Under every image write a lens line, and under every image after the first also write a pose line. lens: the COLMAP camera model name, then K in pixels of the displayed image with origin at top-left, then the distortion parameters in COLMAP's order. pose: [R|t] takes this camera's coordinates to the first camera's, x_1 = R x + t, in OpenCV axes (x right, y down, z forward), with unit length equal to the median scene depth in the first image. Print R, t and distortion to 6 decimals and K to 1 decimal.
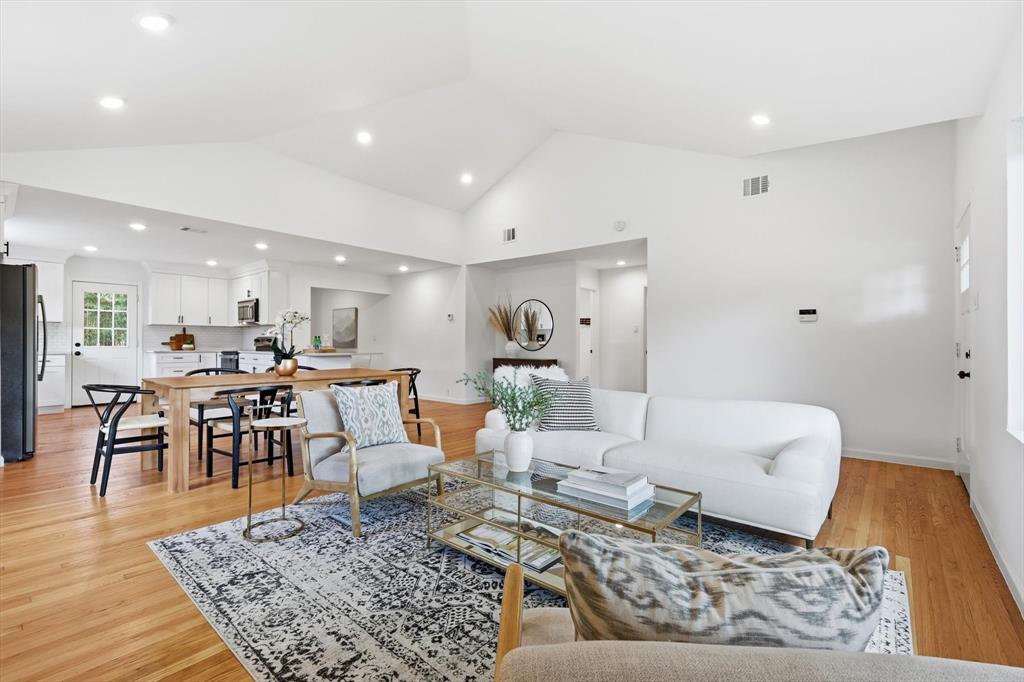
lens RADIAL K [[461.9, 0, 514.9], [0, 461.9, 339.3], [0, 0, 1]] dist [0.010968, -0.000863]
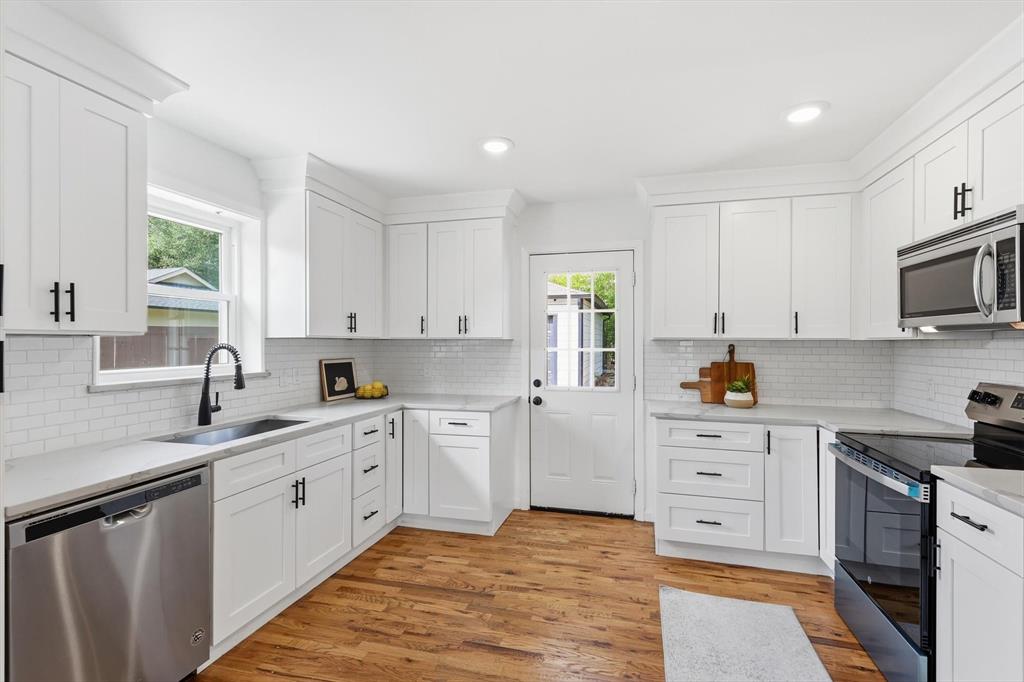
lens RADIAL K [[461.9, 0, 518.7], [0, 461.9, 340.4], [0, 0, 1]] dist [0.010968, -0.000863]
pose [[0.433370, -0.005578, -0.901199, -0.454450], [0.003754, 0.999983, -0.004384, -0.028156], [0.901208, -0.001483, 0.433384, 0.691844]]
